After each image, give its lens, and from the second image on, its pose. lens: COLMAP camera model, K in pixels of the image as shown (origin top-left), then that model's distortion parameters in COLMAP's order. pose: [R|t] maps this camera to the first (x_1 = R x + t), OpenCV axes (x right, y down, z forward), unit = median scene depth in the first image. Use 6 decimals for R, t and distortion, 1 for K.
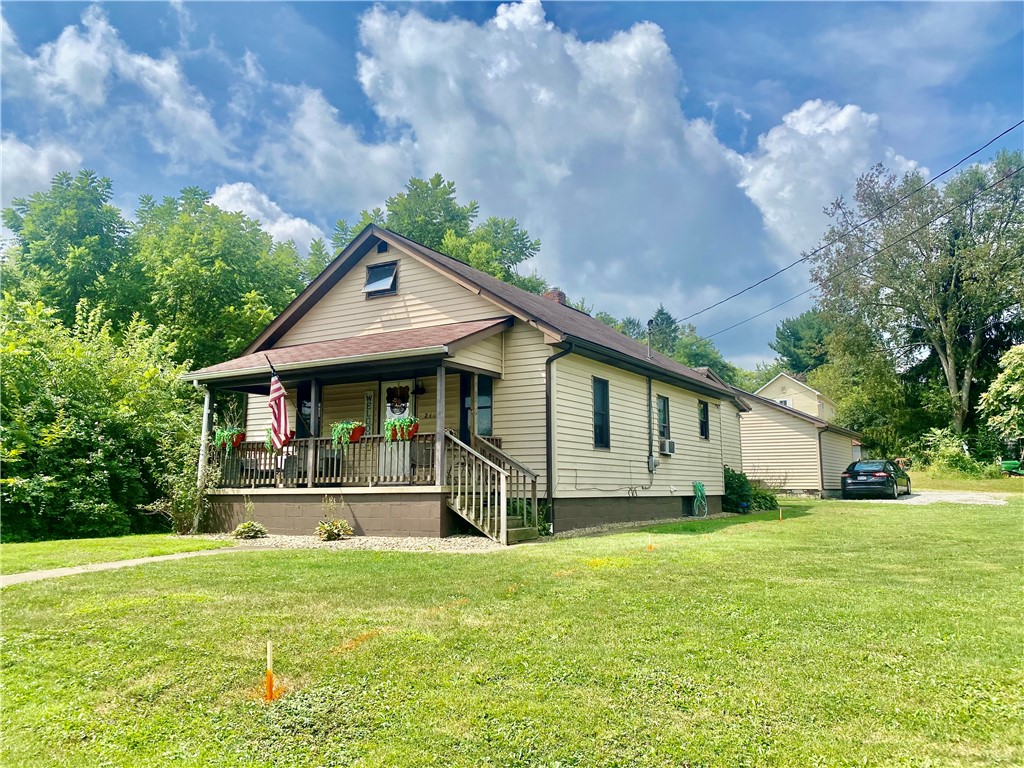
lens RADIAL K [[785.1, 0, 512.0], [0, 785.1, 384.0], [0, 0, 1]] dist [0.098271, 0.000063]
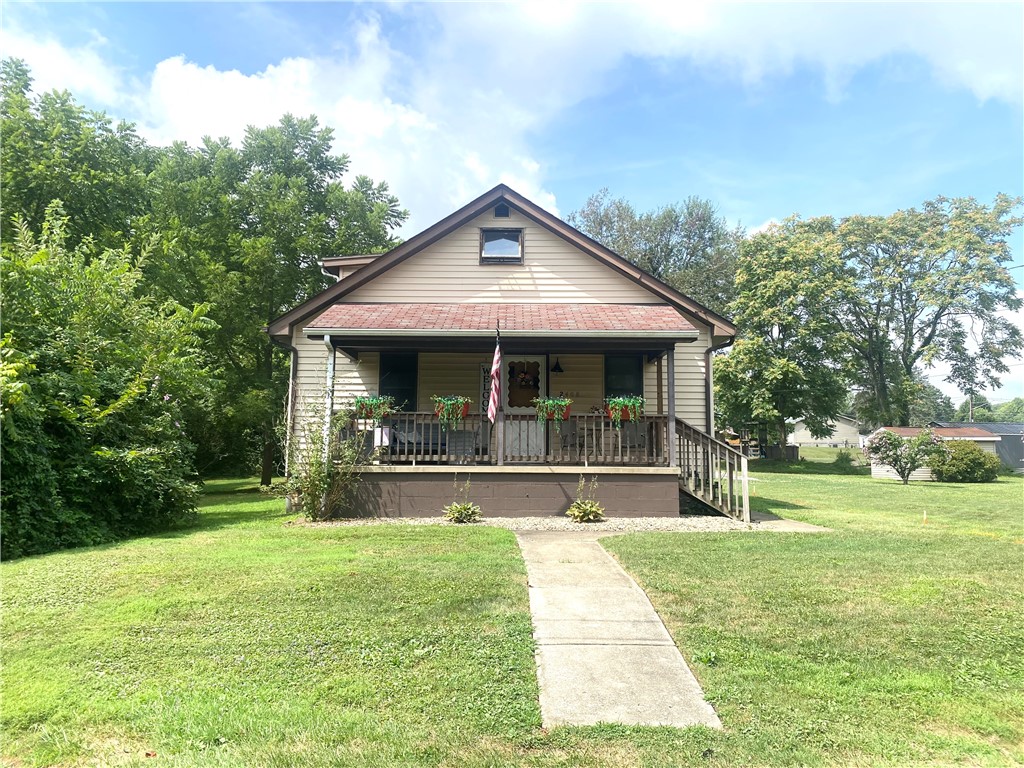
lens RADIAL K [[785.1, 0, 512.0], [0, 785.1, 384.0], [0, 0, 1]] dist [0.098271, 0.000063]
pose [[0.858817, 0.066914, 0.507894, -0.654900], [-0.078824, 0.996887, 0.001948, 0.030269], [-0.506182, -0.041708, 0.861417, 0.191870]]
